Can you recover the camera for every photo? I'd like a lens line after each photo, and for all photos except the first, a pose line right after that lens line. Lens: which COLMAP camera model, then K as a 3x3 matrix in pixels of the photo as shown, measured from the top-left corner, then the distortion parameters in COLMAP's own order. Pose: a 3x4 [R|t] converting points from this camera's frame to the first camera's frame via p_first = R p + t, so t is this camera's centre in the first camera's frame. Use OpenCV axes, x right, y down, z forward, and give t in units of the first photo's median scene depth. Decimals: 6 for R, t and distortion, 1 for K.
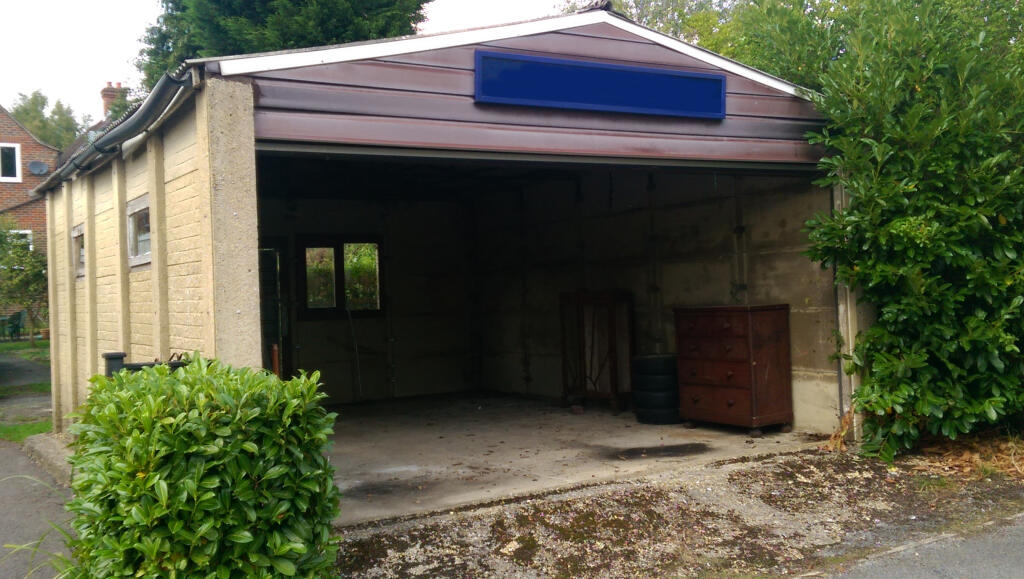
lens RADIAL K [[993.2, 0, 513.2], [0, 993.2, 286.6], [0, 0, 1]] dist [0.040060, 0.000000]
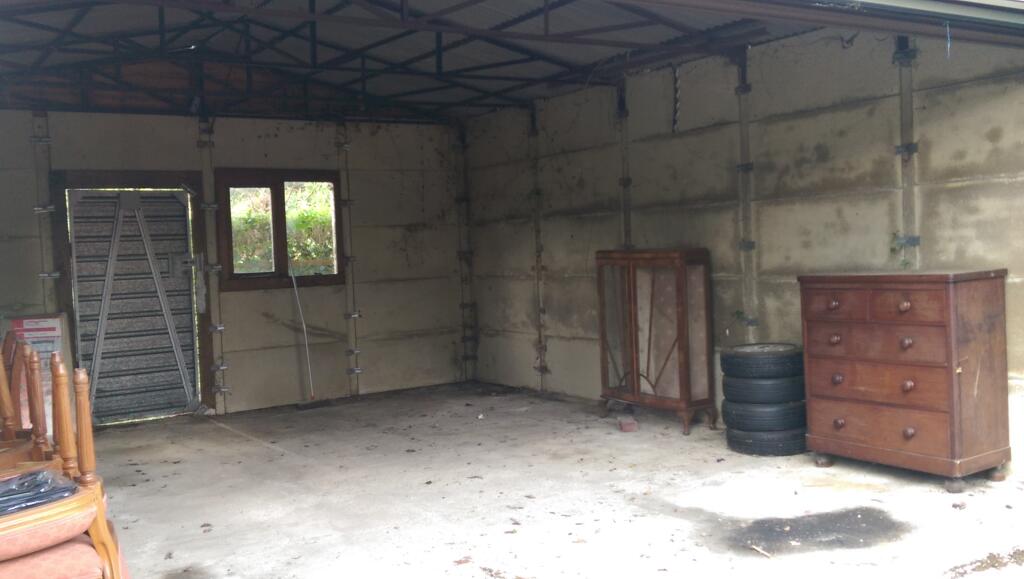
lens RADIAL K [[993.2, 0, 509.7], [0, 993.2, 299.3], [0, 0, 1]] dist [0.040060, 0.000000]
pose [[0.999743, -0.005101, 0.022074, -0.037589], [0.003803, 0.998282, 0.058471, -0.000855], [-0.022334, -0.058372, 0.998045, 0.412144]]
